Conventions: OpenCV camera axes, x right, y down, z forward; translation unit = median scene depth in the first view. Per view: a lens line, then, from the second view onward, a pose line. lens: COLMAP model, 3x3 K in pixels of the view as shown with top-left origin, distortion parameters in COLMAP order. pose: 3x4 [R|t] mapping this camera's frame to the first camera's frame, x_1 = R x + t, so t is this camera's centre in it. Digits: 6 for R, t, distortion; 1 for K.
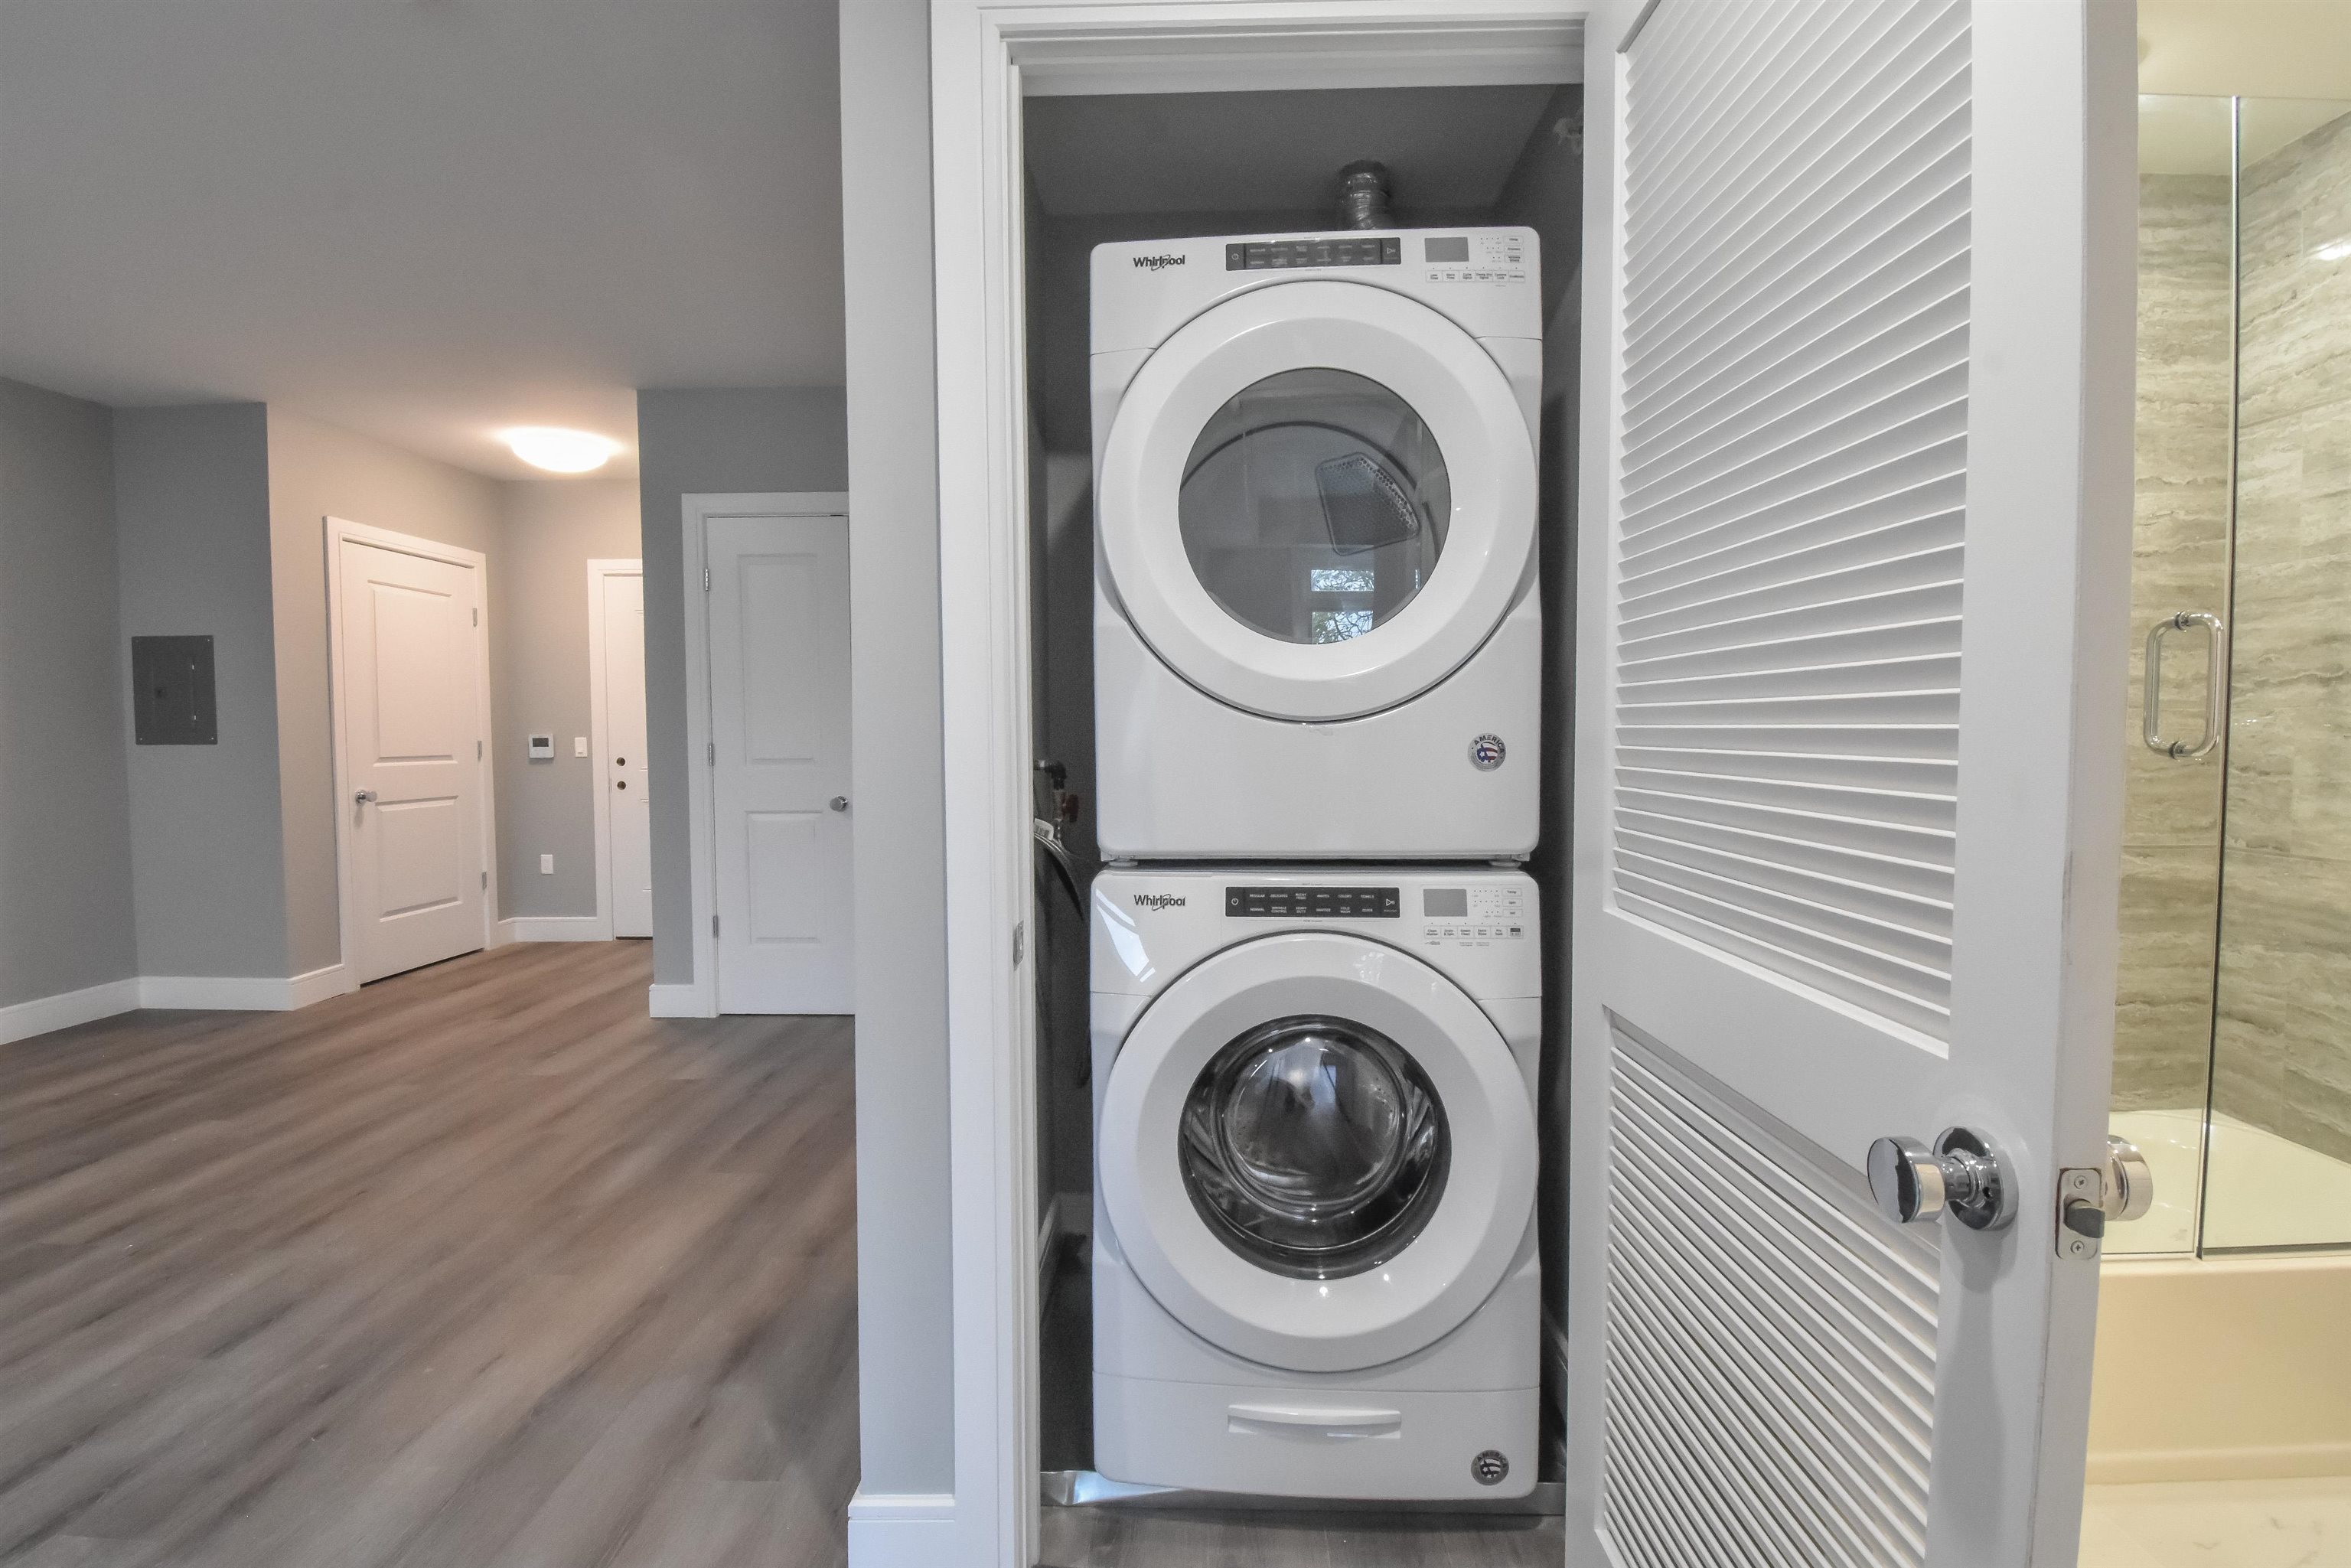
lens RADIAL K [[1074.1, 0, 1181.6], [0, 1074.1, 777.3], [0, 0, 1]] dist [0.023255, -0.025741]
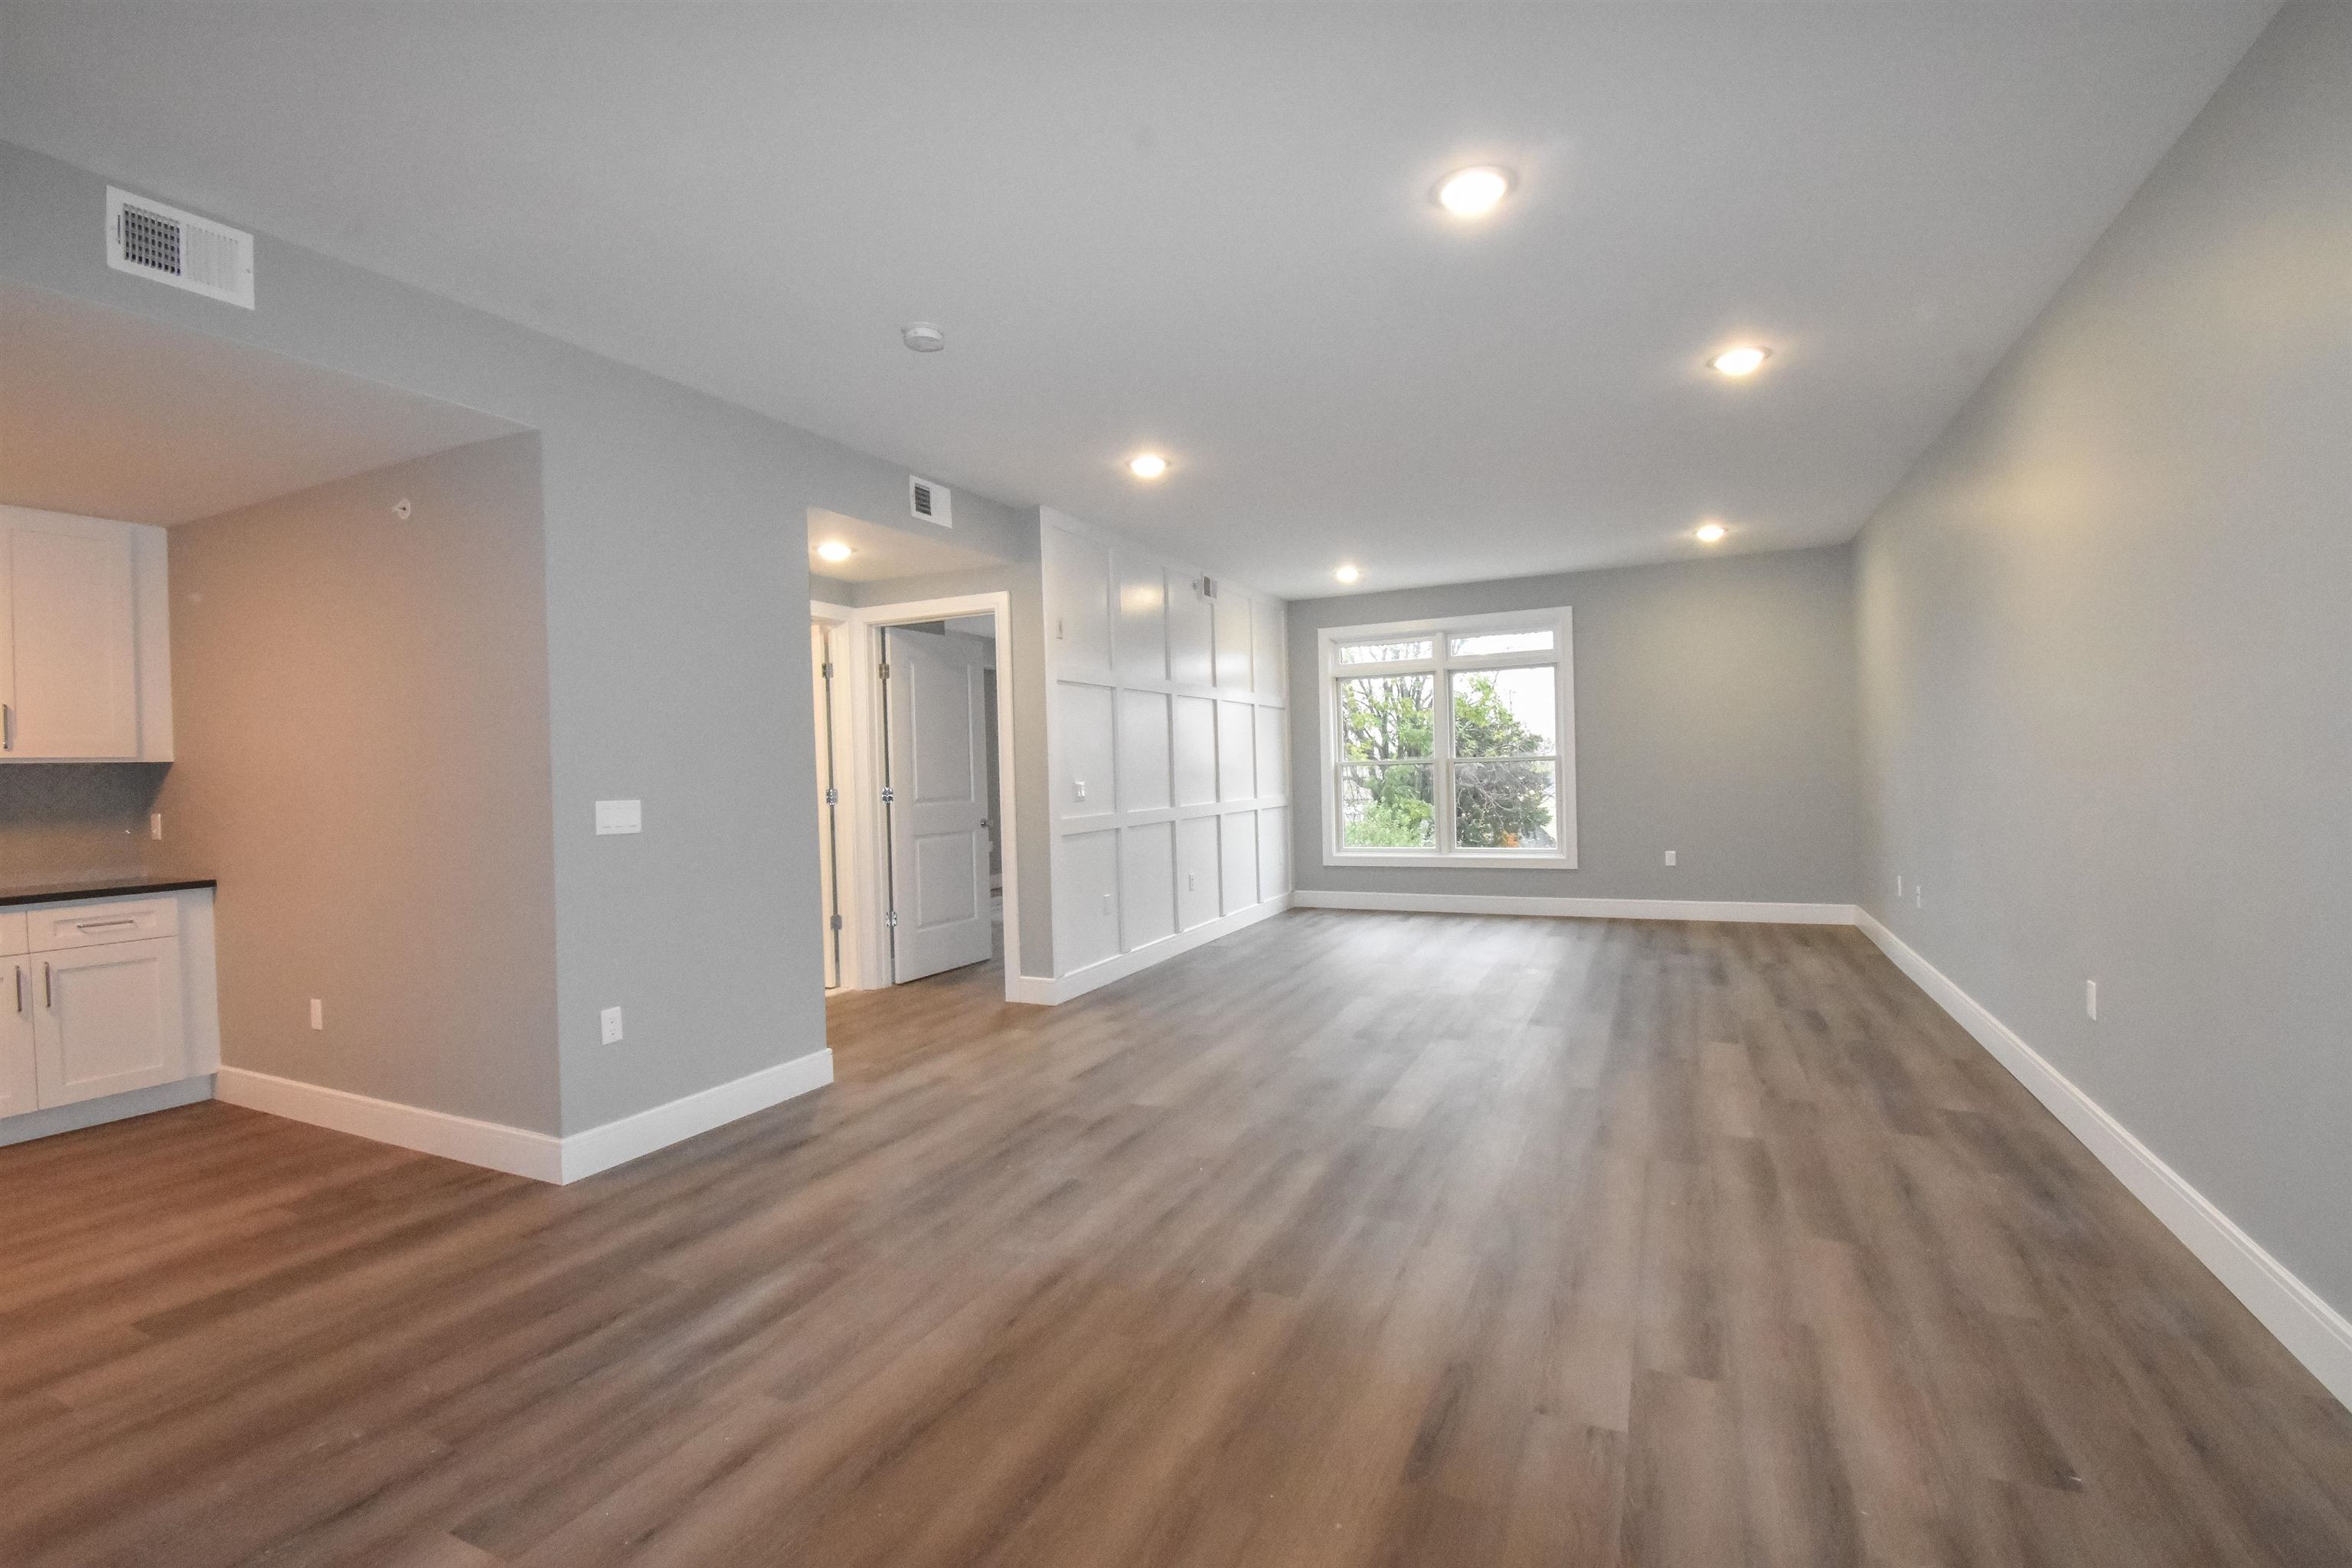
lens RADIAL K [[1044.0, 0, 1185.2], [0, 1044.0, 778.3], [0, 0, 1]] dist [0.022525, -0.023871]
pose [[-0.918287, 0.029592, 0.394807, -0.763718], [0.051869, 0.997600, 0.045870, -0.043641], [-0.392502, 0.062600, -0.917618, 1.044311]]
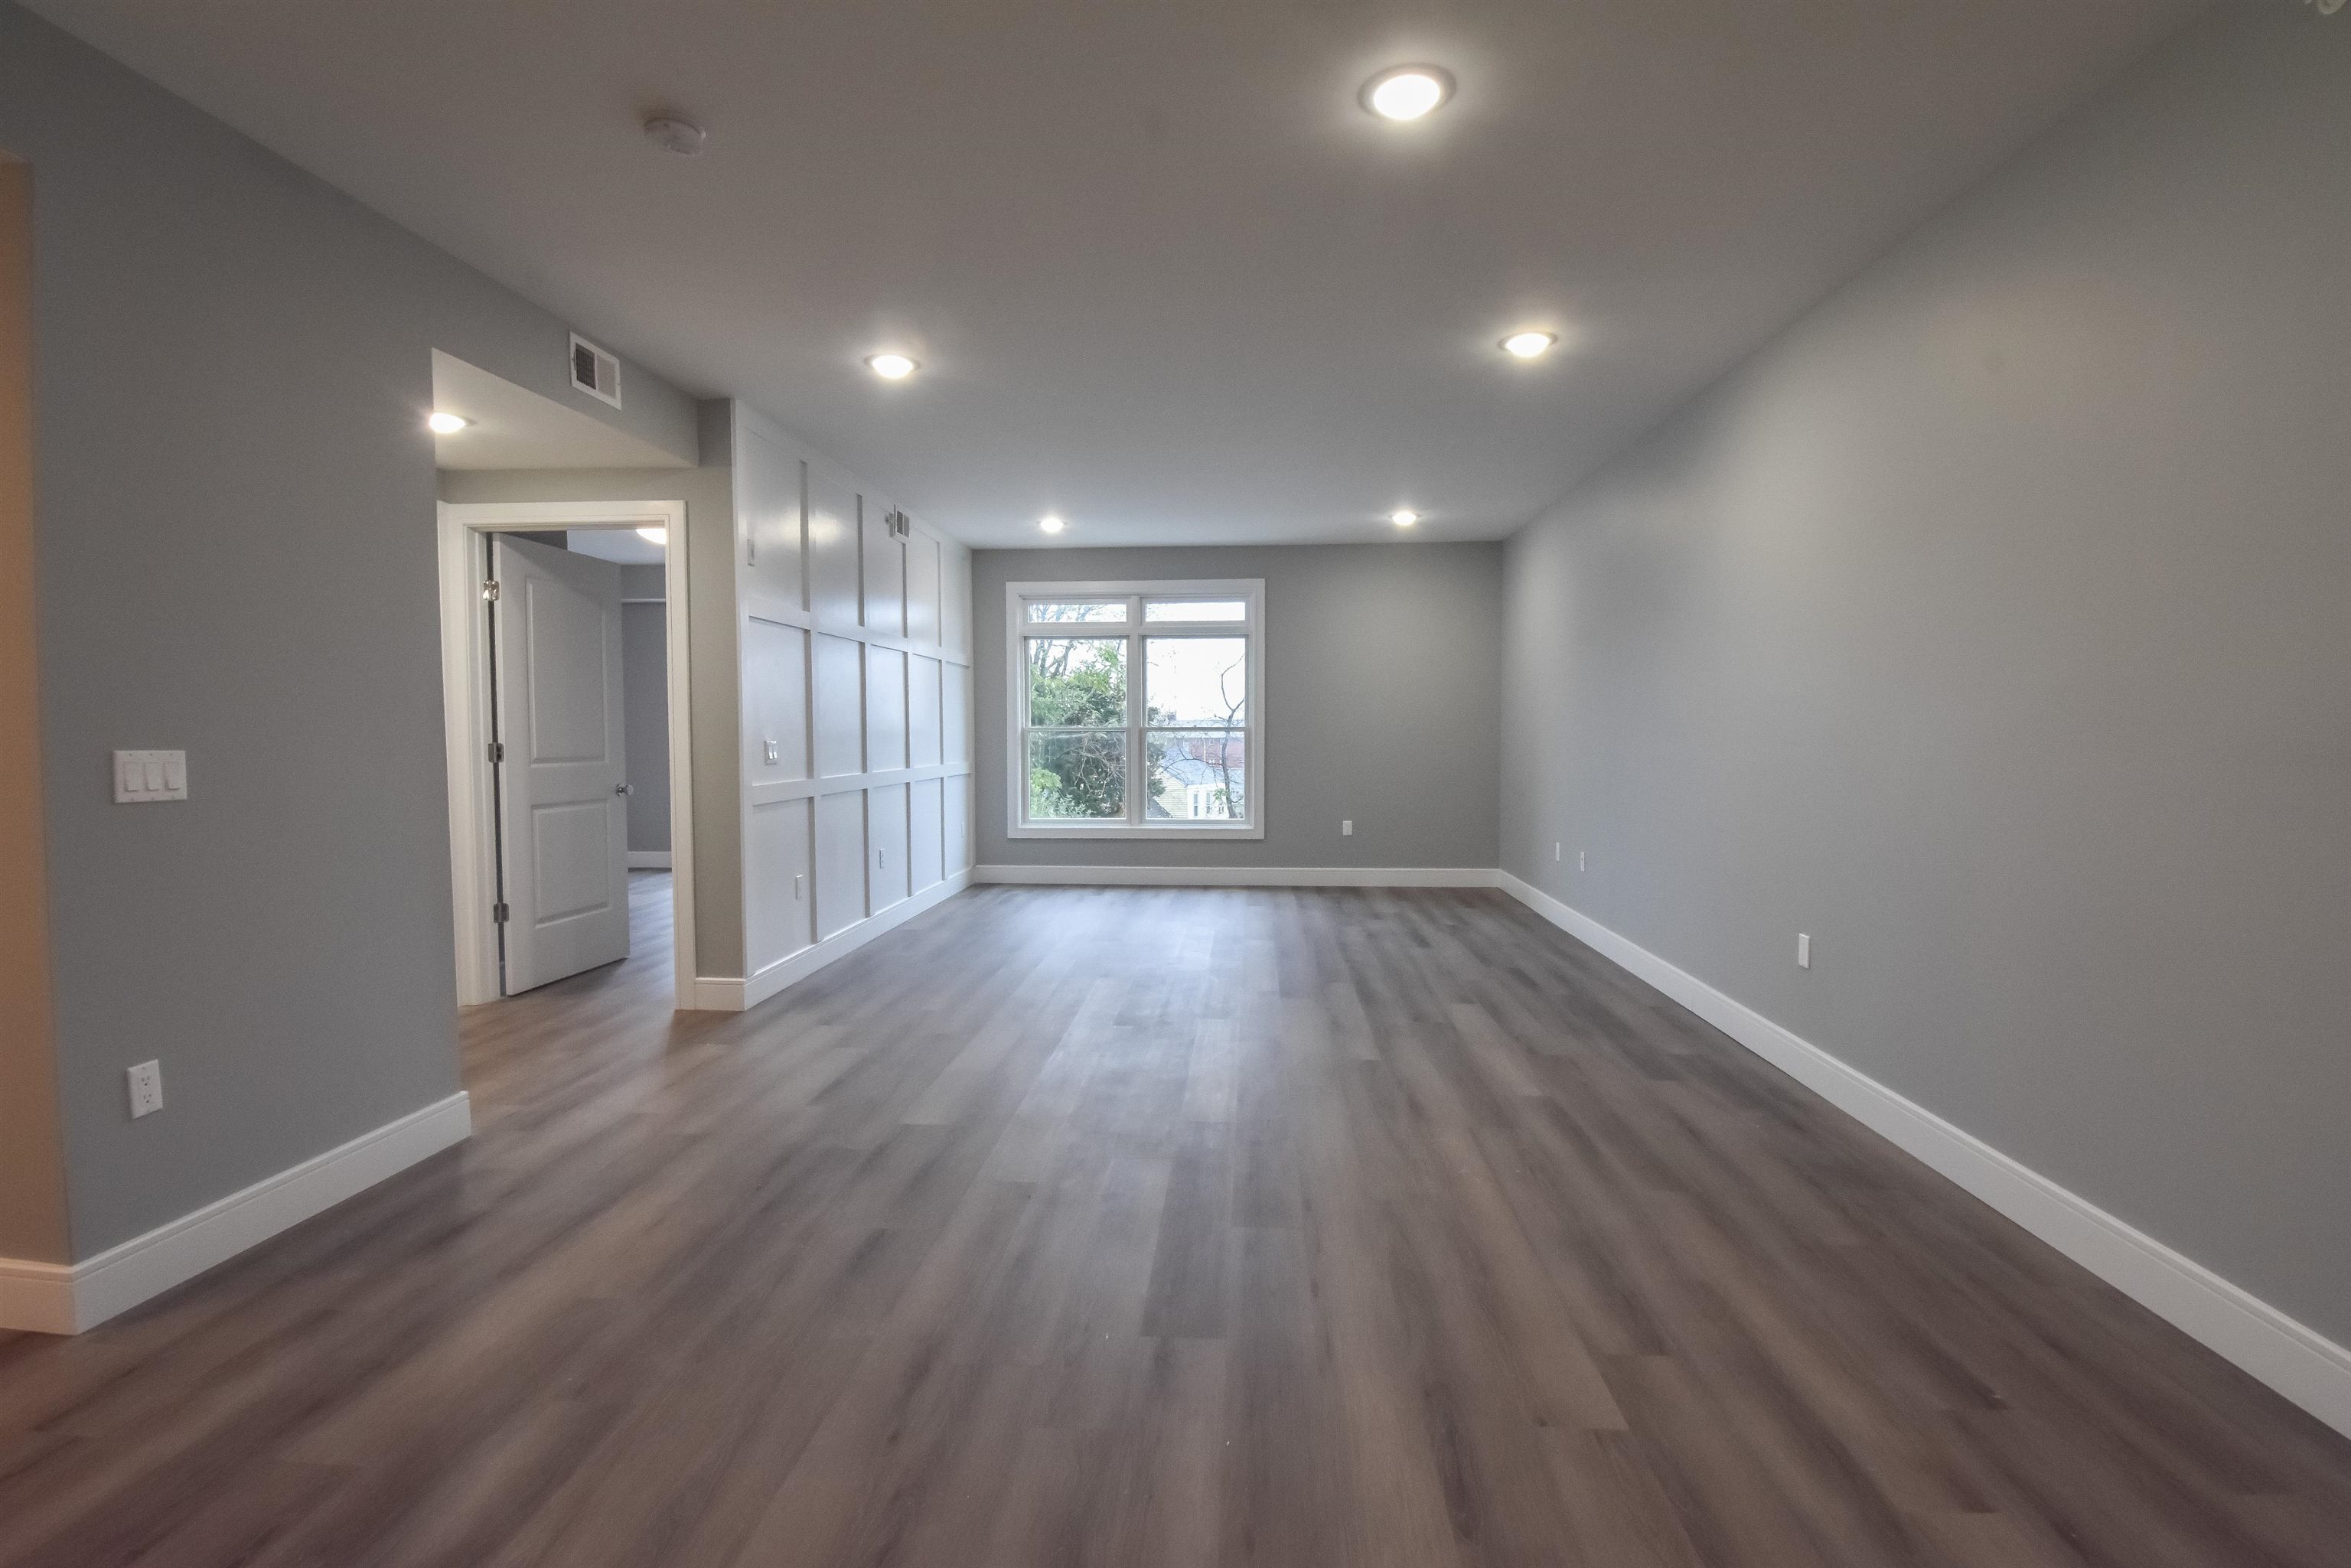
lens RADIAL K [[1074.1, 0, 1181.6], [0, 1074.1, 777.3], [0, 0, 1]] dist [0.023255, -0.025741]
pose [[-0.999265, 0.006553, 0.037764, -0.599764], [0.009772, 0.996273, 0.085706, -0.040473], [-0.037061, 0.086012, -0.995605, 1.003370]]
